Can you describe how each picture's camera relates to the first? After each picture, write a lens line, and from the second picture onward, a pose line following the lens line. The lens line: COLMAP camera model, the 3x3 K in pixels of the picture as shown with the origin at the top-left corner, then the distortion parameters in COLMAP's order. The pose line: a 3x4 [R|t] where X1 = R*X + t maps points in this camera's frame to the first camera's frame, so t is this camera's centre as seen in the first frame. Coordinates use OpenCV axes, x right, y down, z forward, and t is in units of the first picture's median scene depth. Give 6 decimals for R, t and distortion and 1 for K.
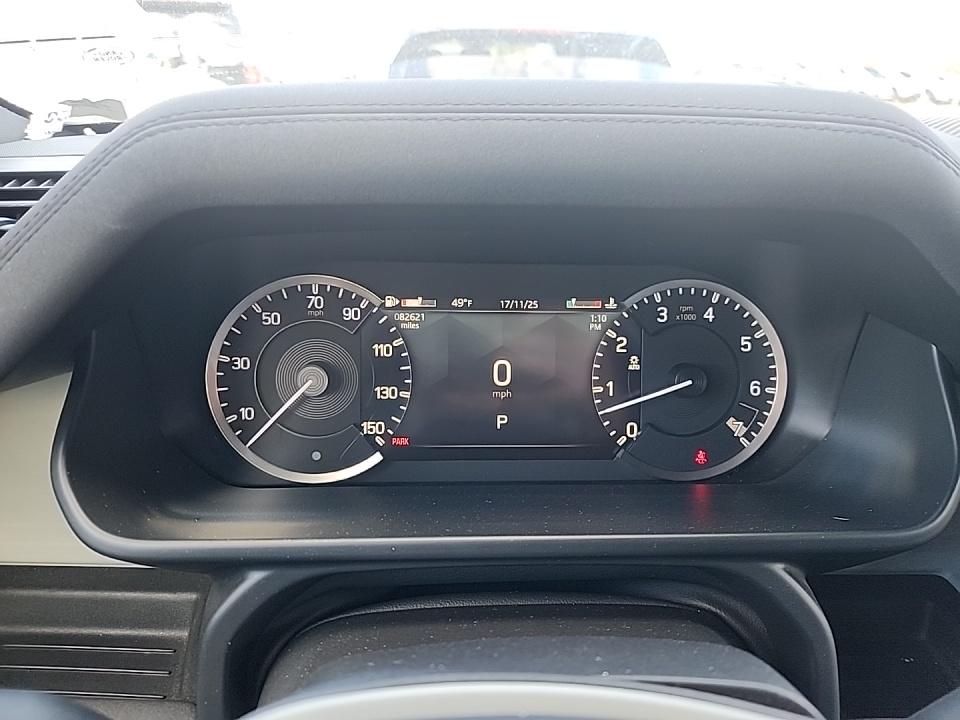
lens RADIAL K [[655.3, 0, 481.2], [0, 655.3, 360.0], [0, 0, 1]] dist [0.040930, -0.016194]
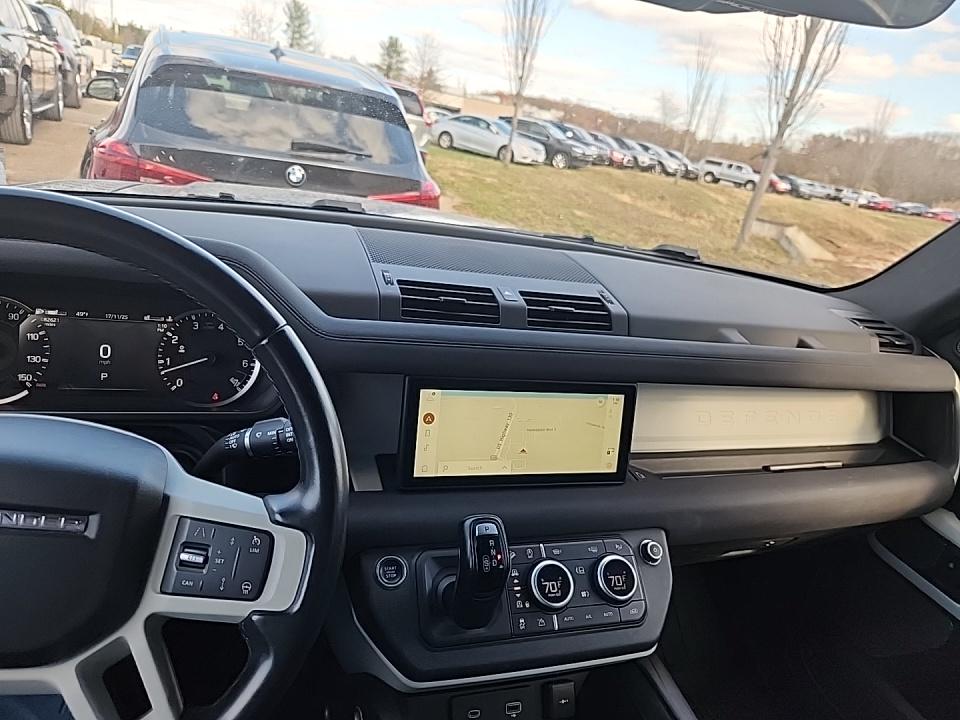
lens RADIAL K [[655.3, 0, 478.4], [0, 655.3, 359.2], [0, 0, 1]] dist [0.040930, -0.016194]
pose [[0.949326, 0.034664, 0.312375, 0.467499], [-0.023825, 0.998976, -0.038451, 0.092140], [-0.313388, 0.029061, 0.949180, -1.208356]]
